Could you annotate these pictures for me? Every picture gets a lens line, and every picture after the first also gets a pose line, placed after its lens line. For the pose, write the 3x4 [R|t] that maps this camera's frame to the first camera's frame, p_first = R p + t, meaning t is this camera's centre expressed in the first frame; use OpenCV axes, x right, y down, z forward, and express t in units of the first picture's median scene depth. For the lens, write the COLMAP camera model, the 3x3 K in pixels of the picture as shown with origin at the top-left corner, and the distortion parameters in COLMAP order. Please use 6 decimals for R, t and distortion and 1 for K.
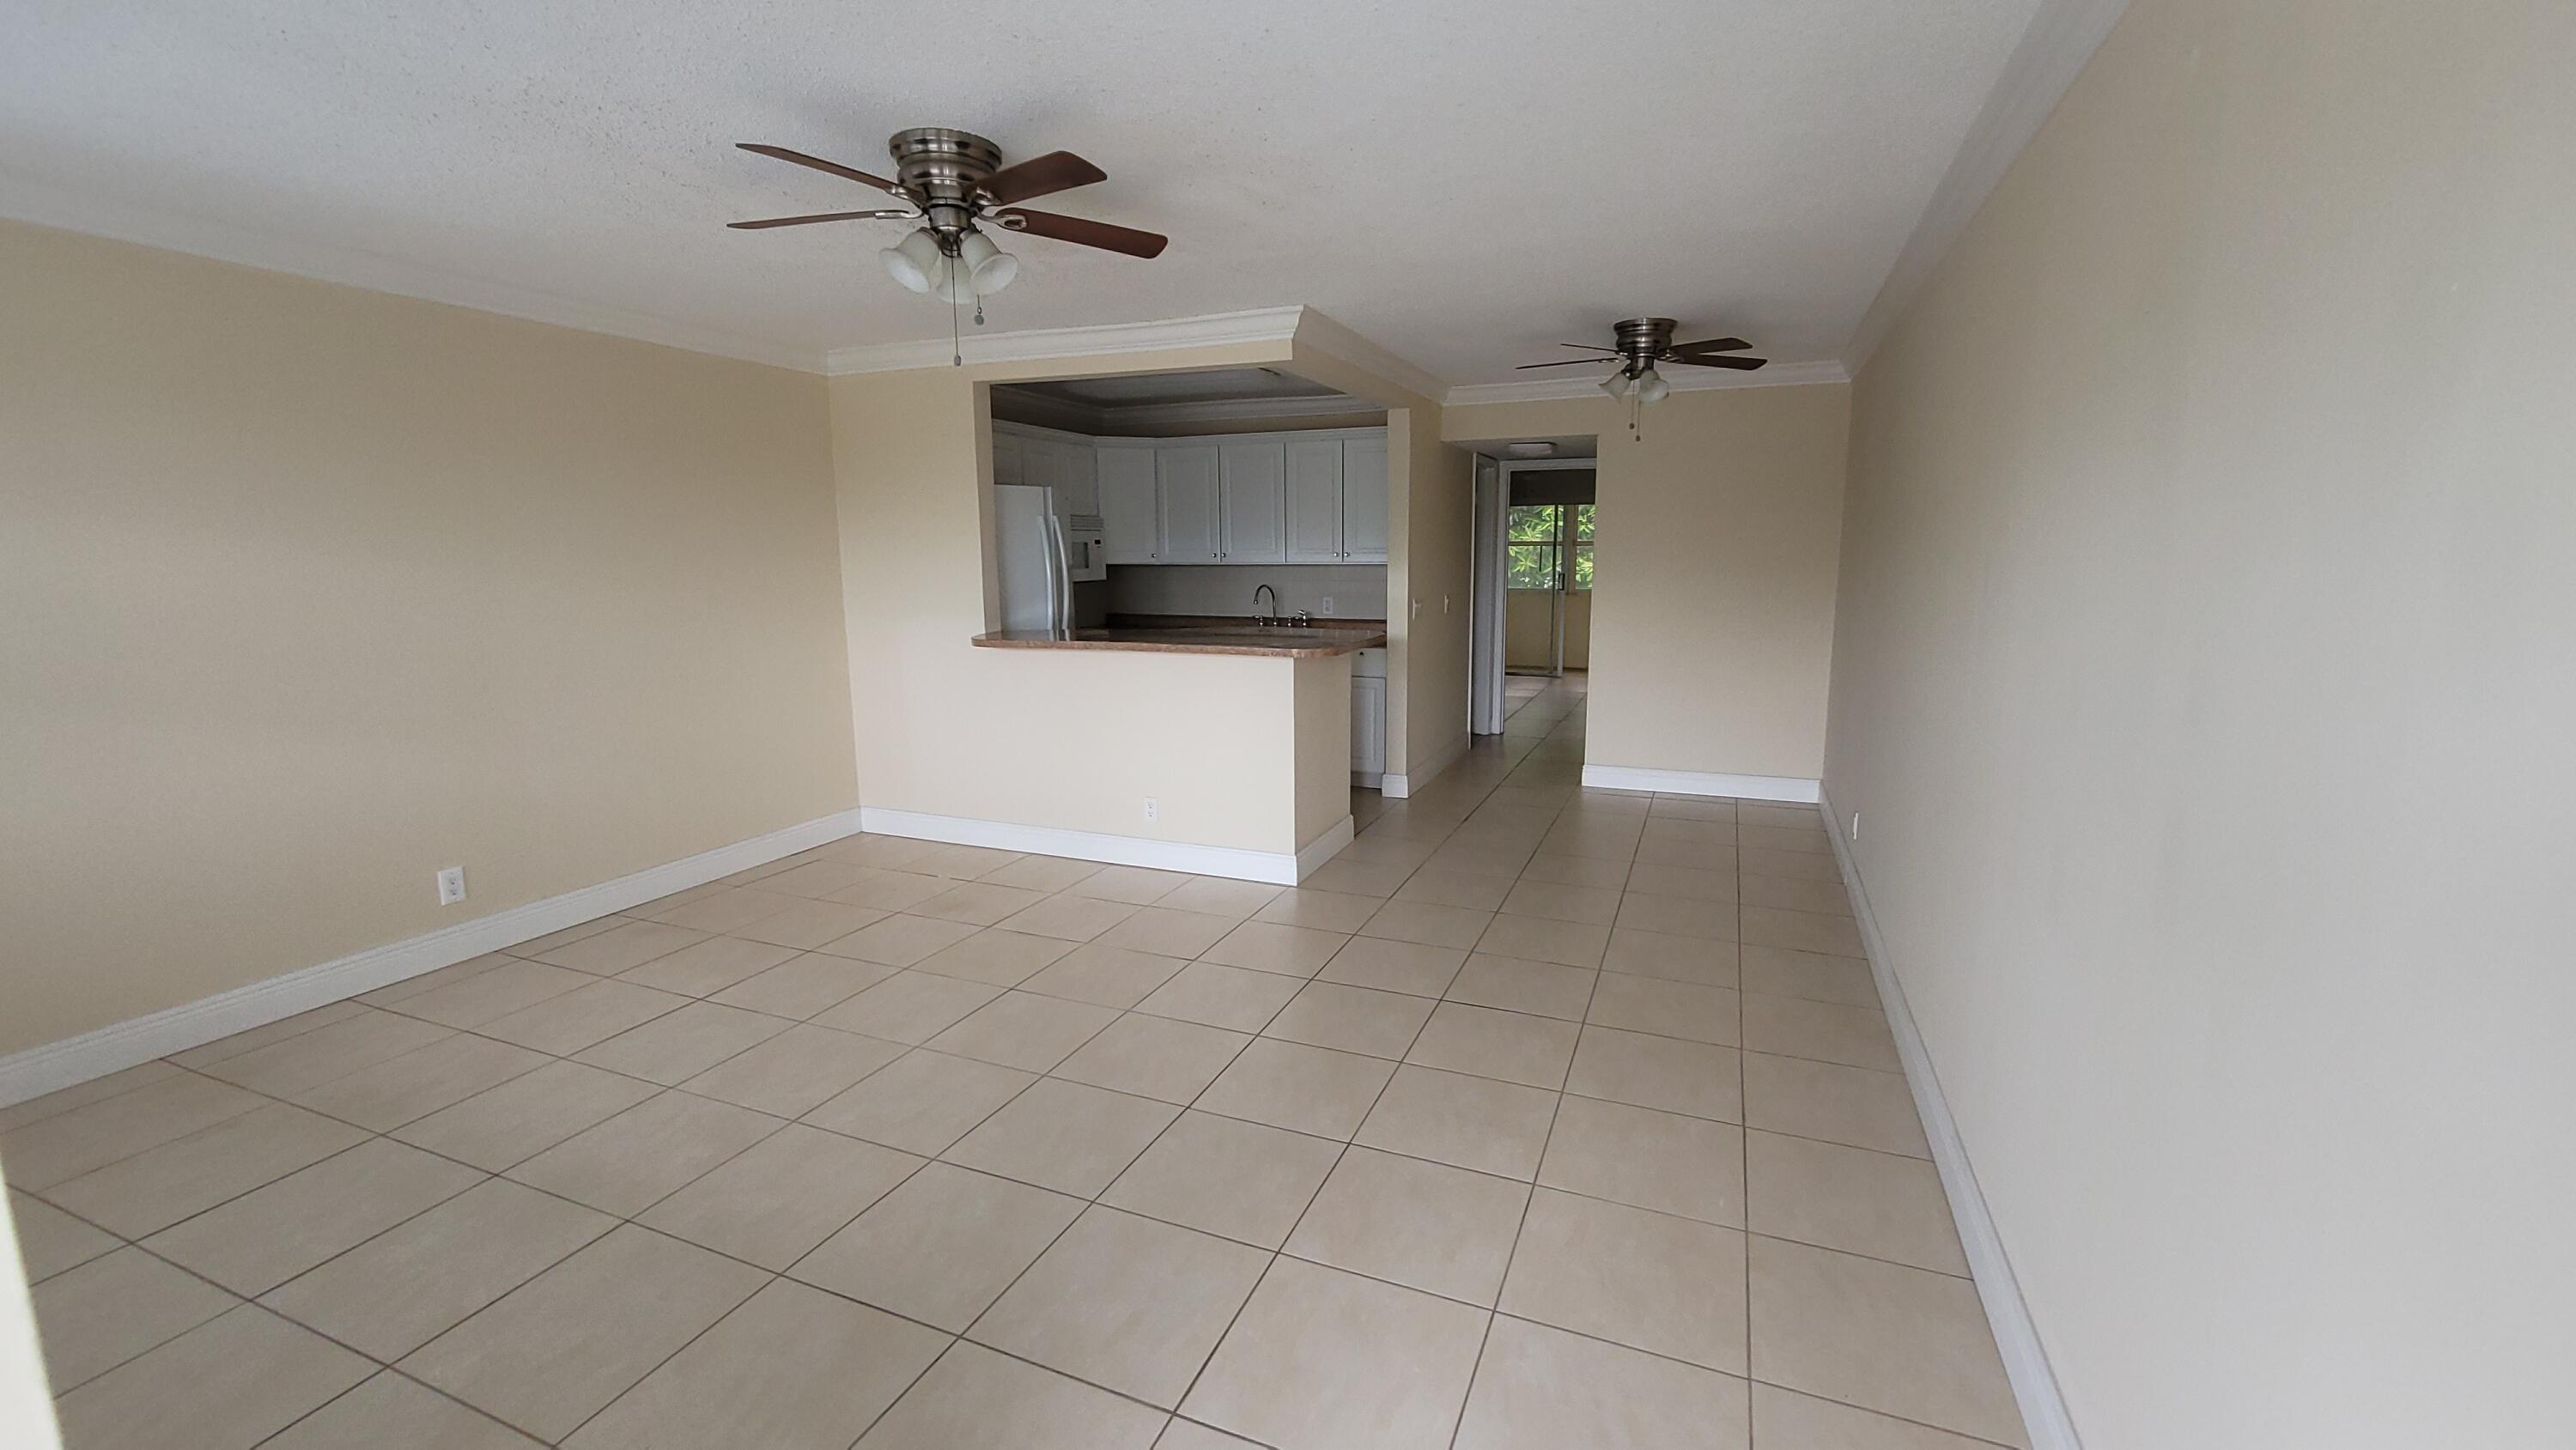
lens RADIAL K [[1053.9, 0, 1283.3], [0, 1053.9, 720.1], [0, 0, 1]] dist [-0.001592, 0.000205]
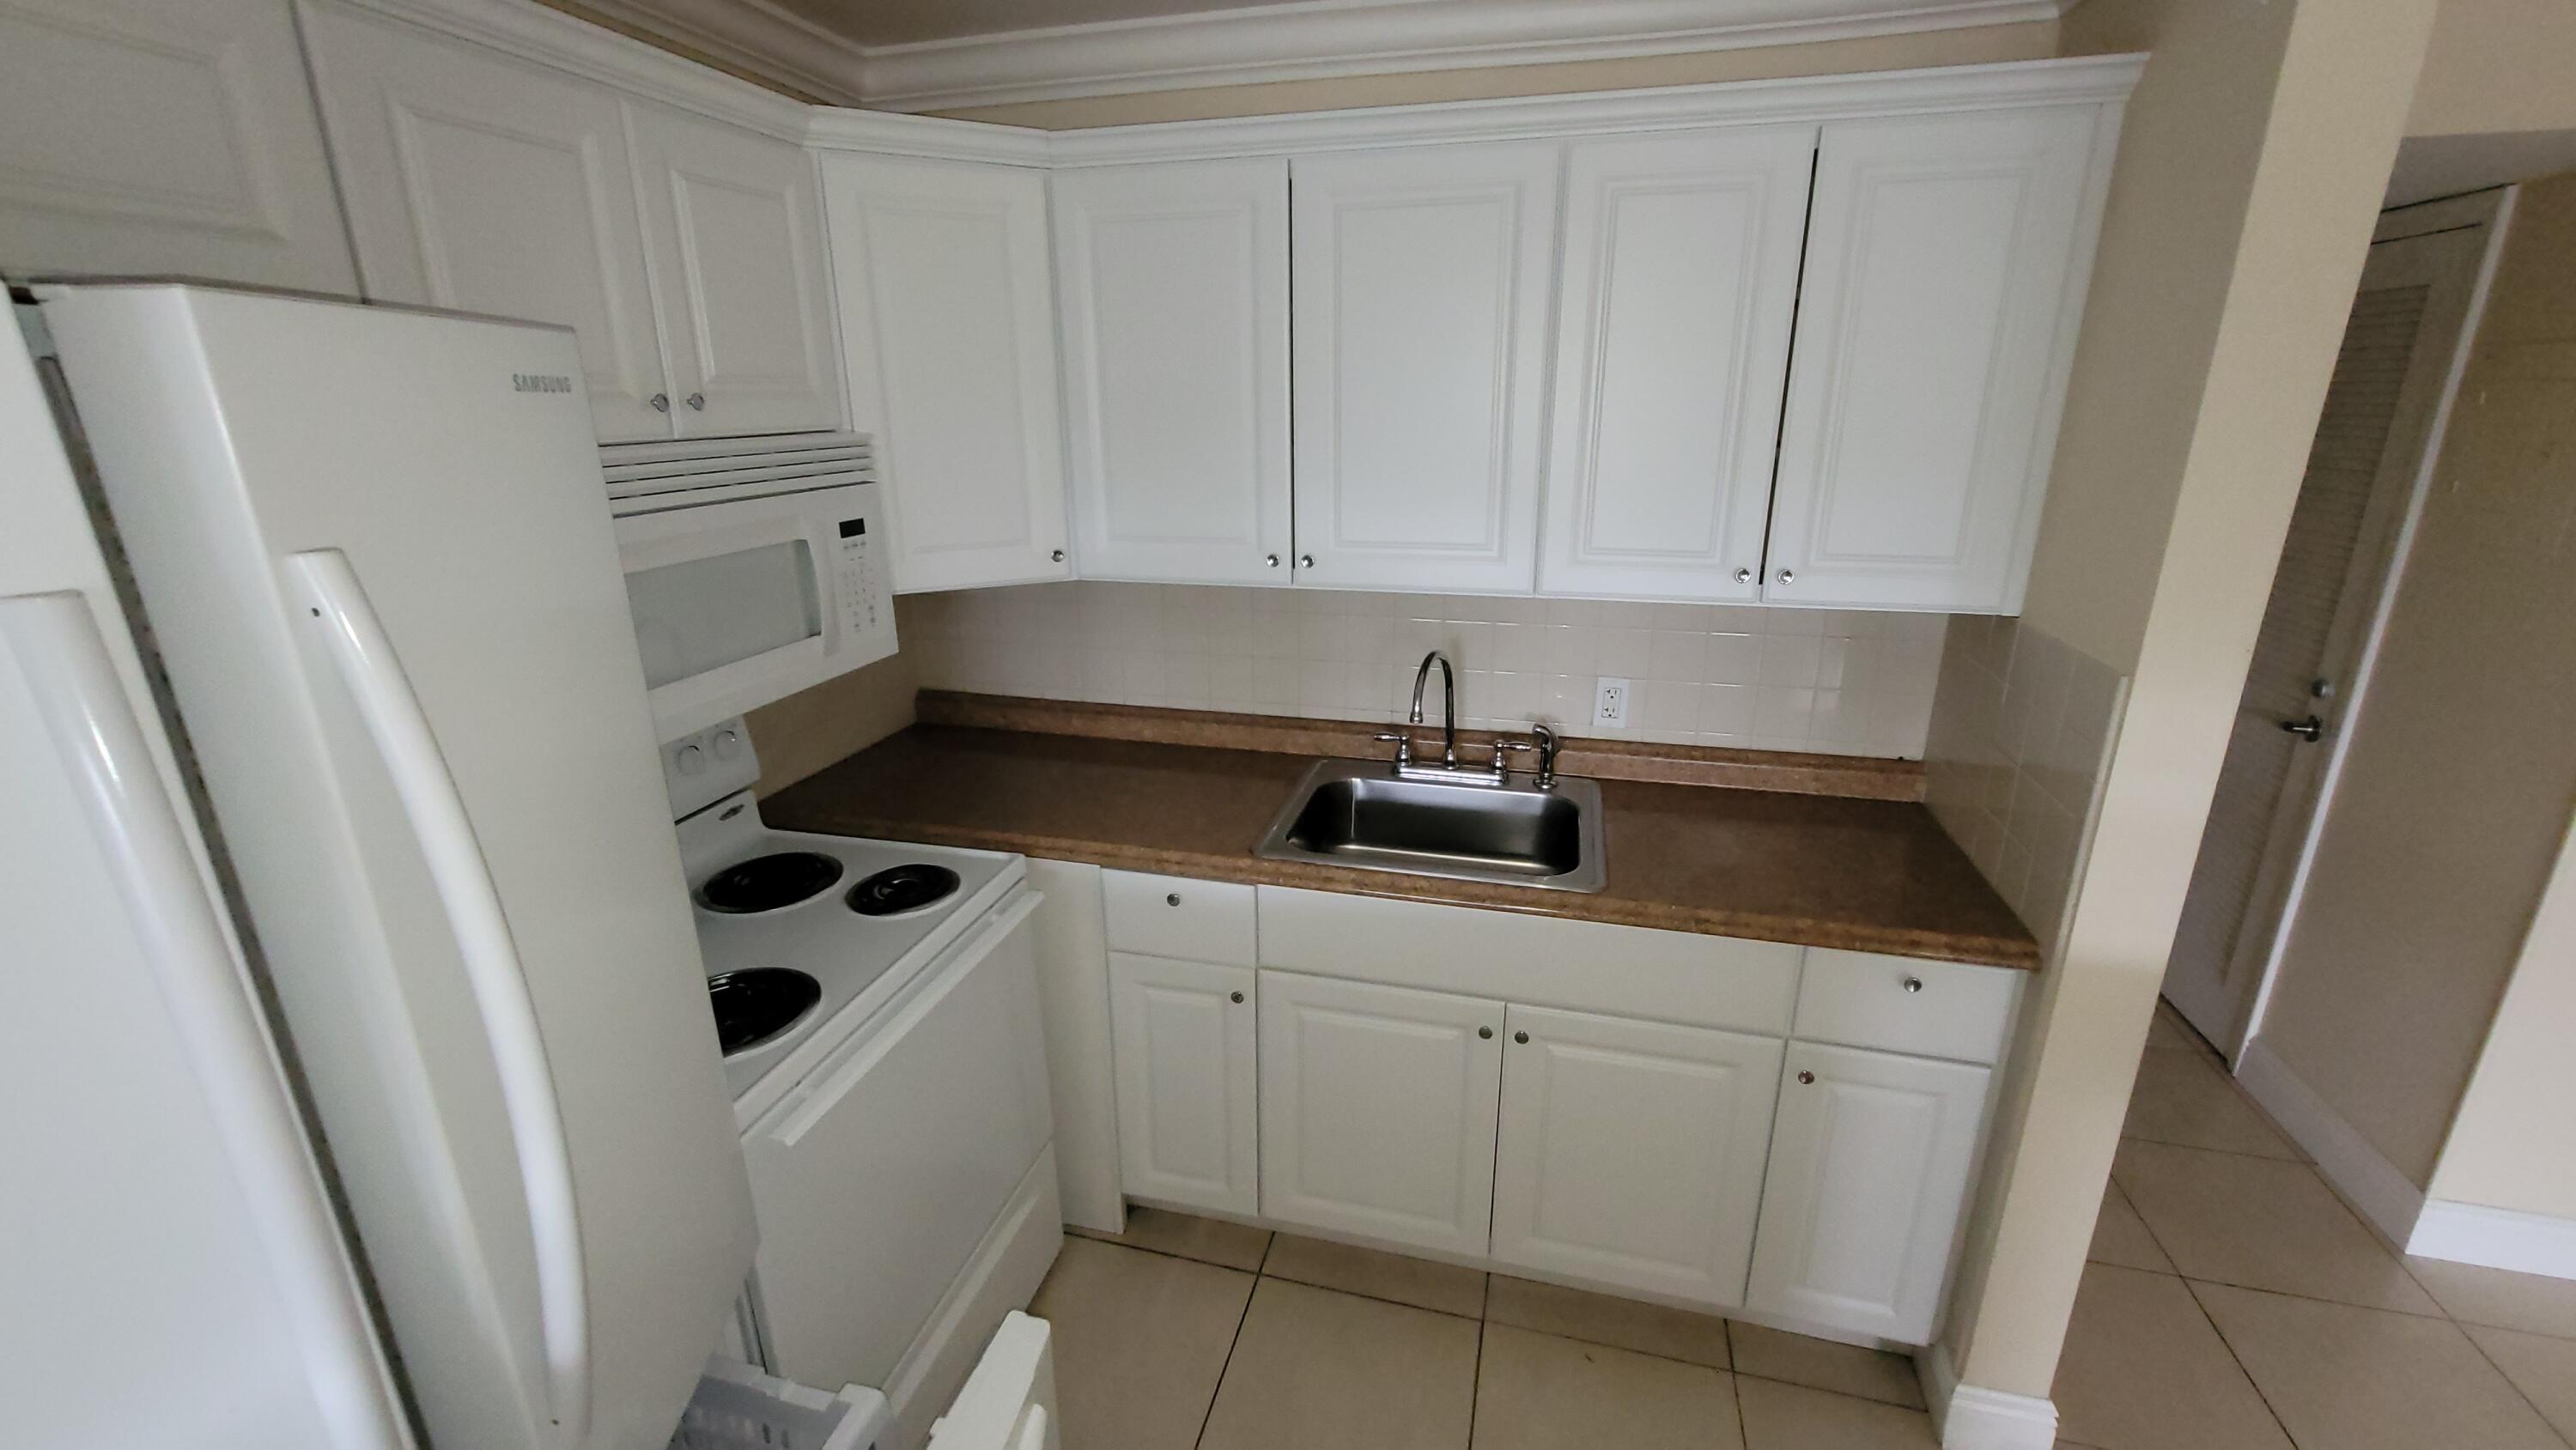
lens RADIAL K [[1053.9, 0, 1283.0], [0, 1053.9, 729.2], [0, 0, 1]] dist [-0.001592, 0.000205]
pose [[0.989835, -0.043394, 0.135435, -0.148284], [0.023631, 0.989258, 0.144255, -0.216219], [-0.140240, -0.139588, 0.980228, 1.001204]]
